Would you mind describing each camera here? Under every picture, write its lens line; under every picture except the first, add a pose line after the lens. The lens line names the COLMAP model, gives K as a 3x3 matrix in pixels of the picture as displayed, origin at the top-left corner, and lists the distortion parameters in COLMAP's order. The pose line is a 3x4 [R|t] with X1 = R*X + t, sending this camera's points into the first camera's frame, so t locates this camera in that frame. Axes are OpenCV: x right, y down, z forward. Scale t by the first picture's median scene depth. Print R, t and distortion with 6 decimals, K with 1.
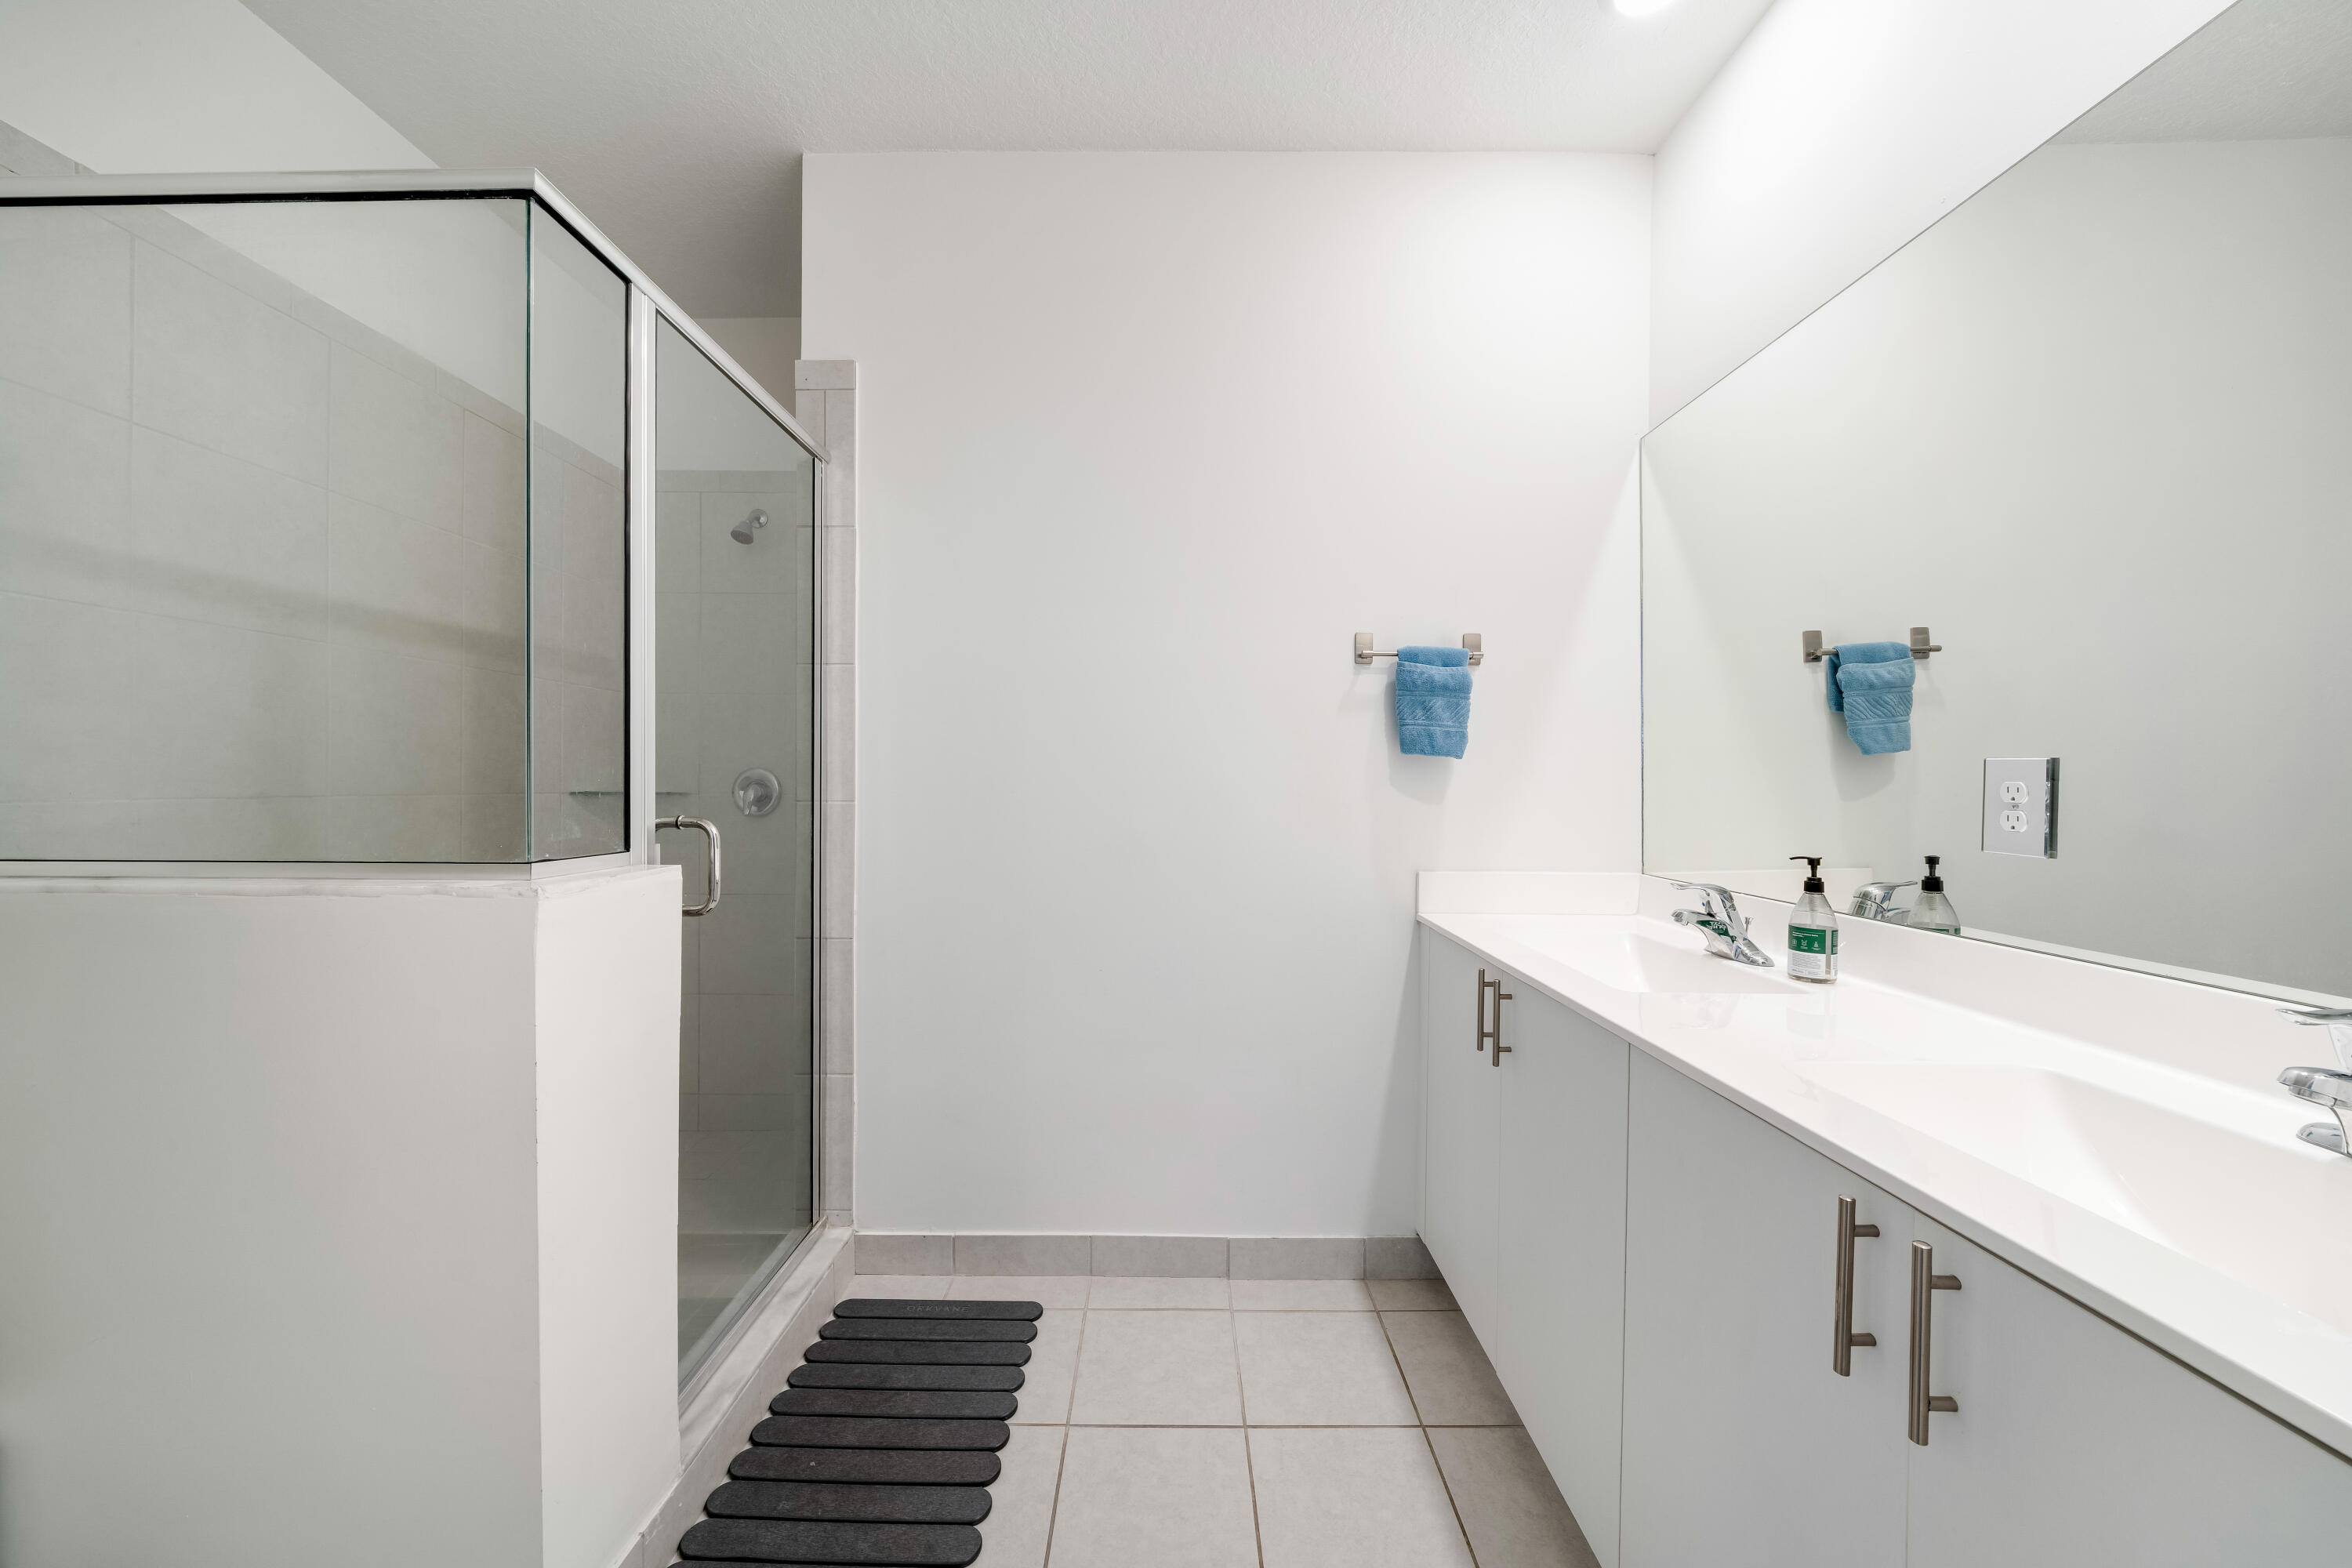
lens RADIAL K [[880.2, 0, 1165.7], [0, 880.2, 787.0], [0, 0, 1]] dist [-0.006409, -0.000259]
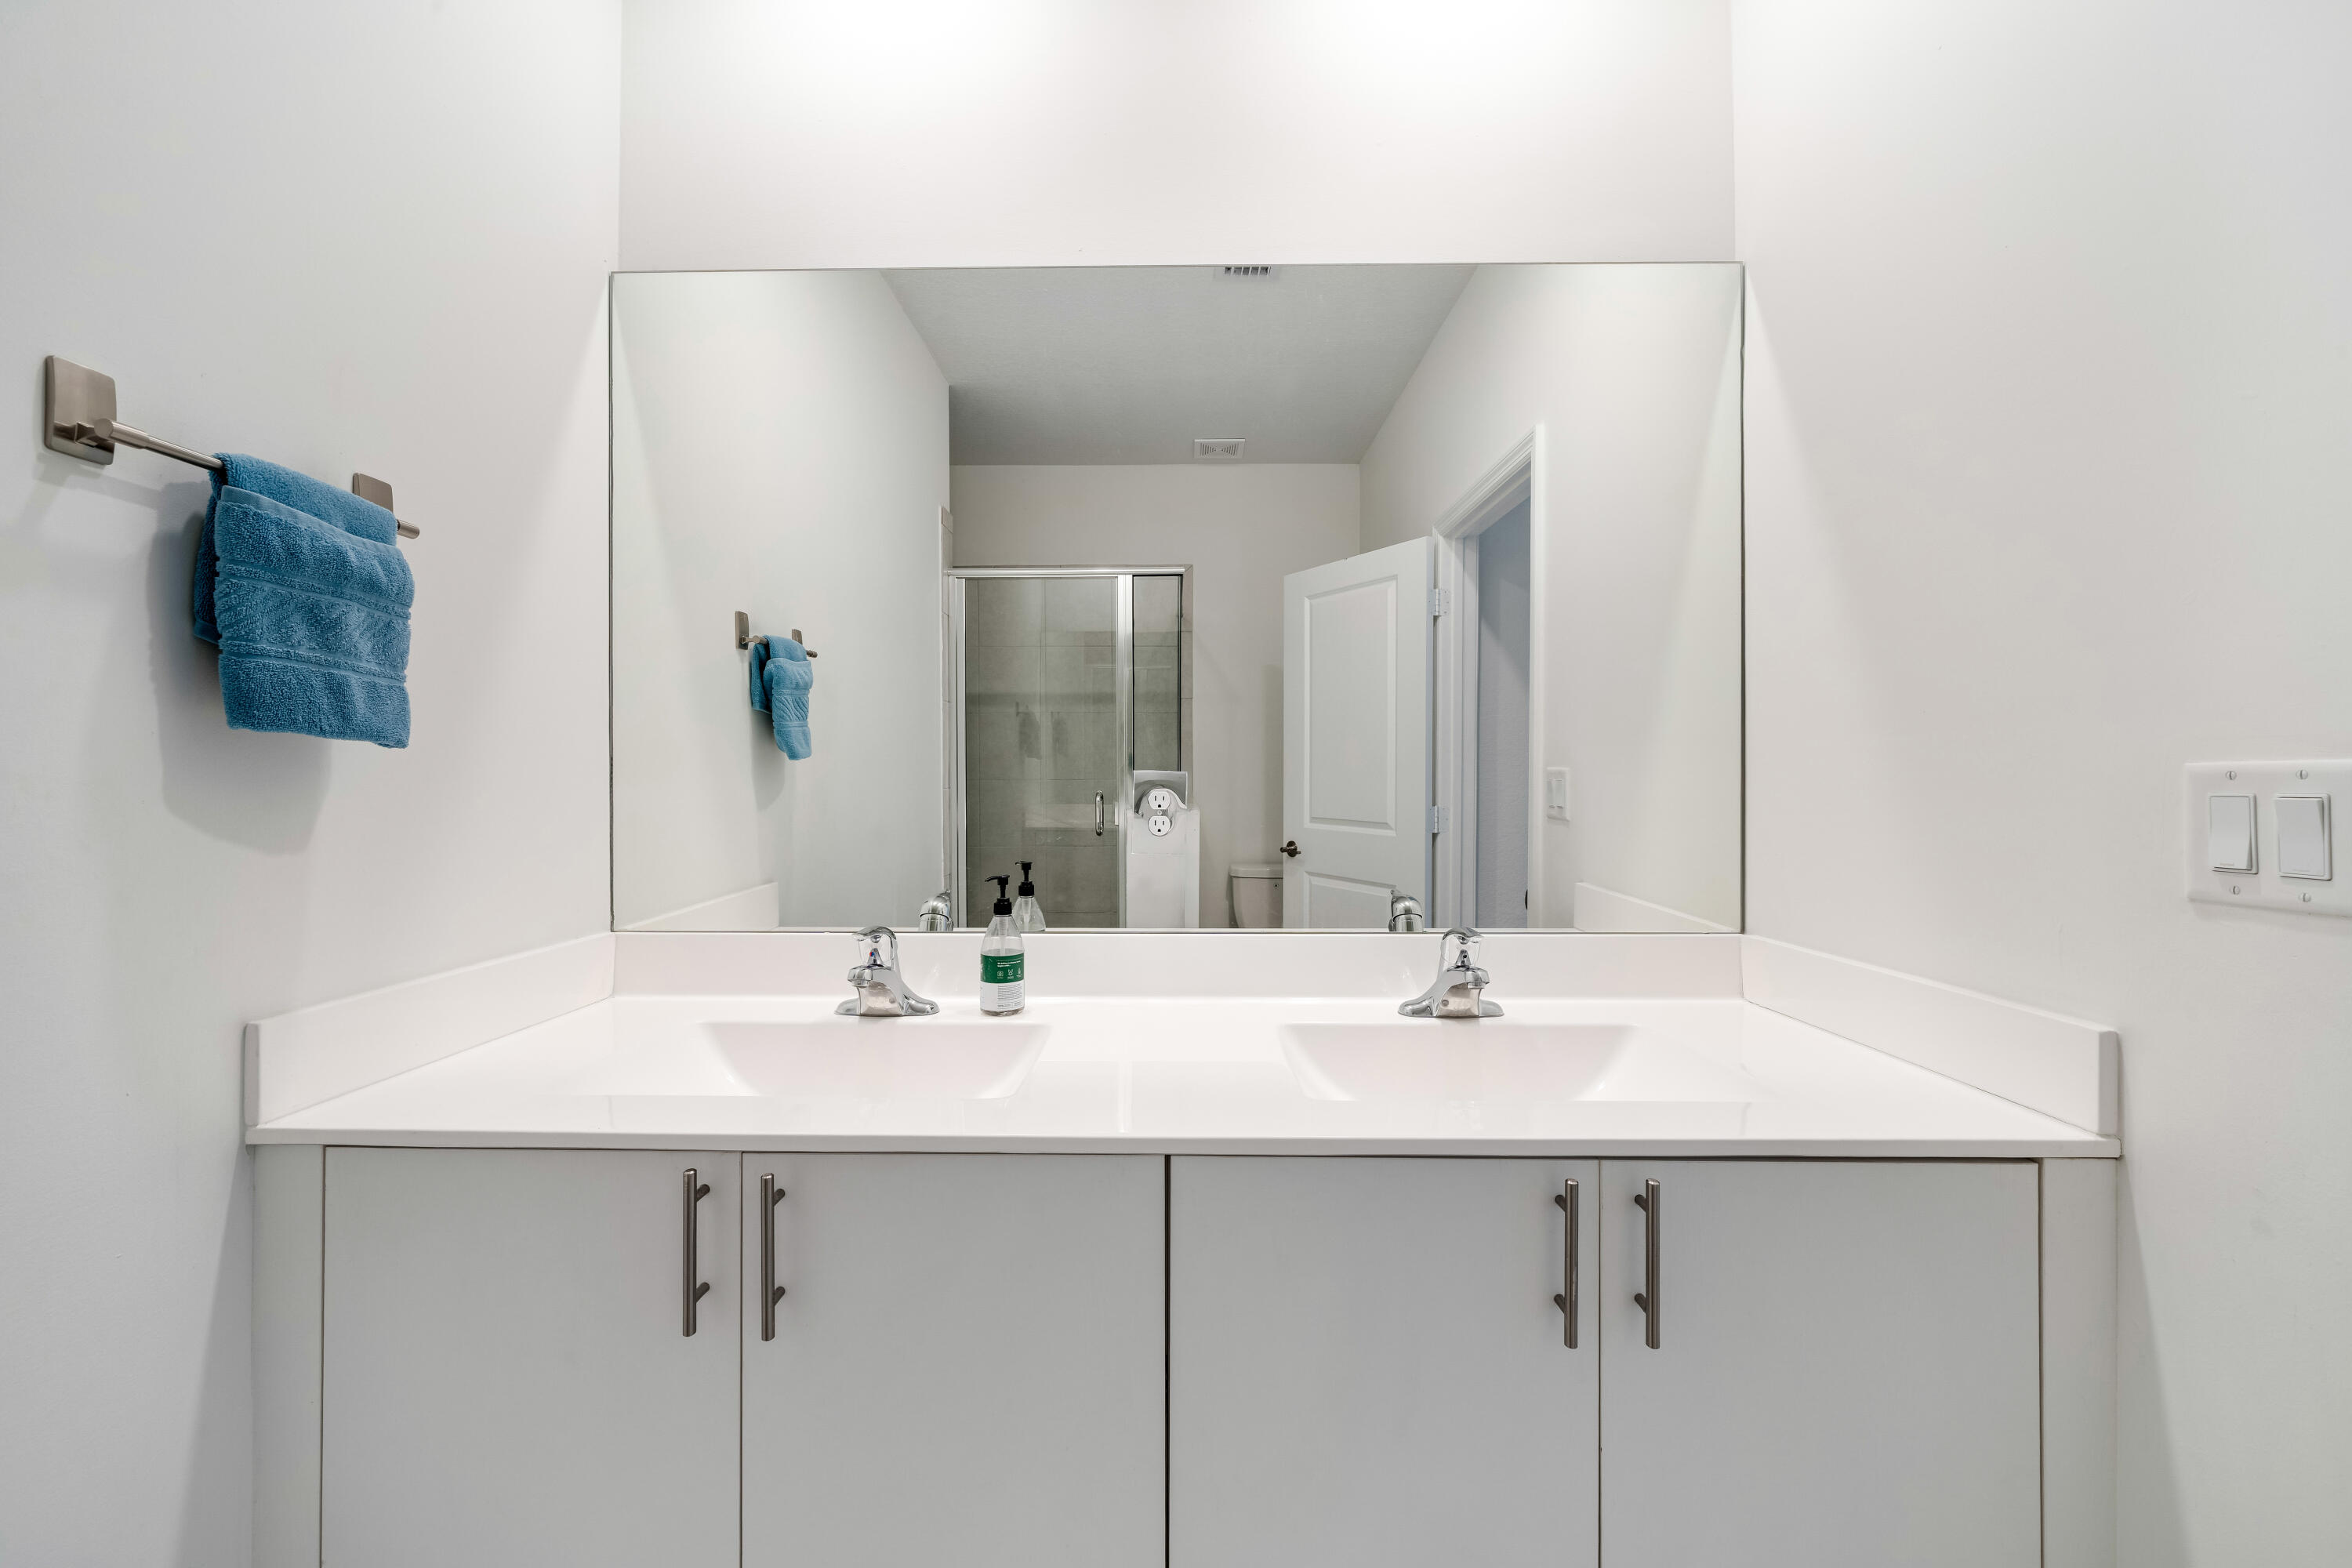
lens RADIAL K [[880.2, 0, 1157.9], [0, 880.2, 785.4], [0, 0, 1]] dist [-0.006409, -0.000259]
pose [[-0.005578, -0.005885, 0.999967, -0.119140], [0.007187, 0.999957, 0.005925, -0.012234], [-0.999959, 0.007220, -0.005536, 0.604081]]
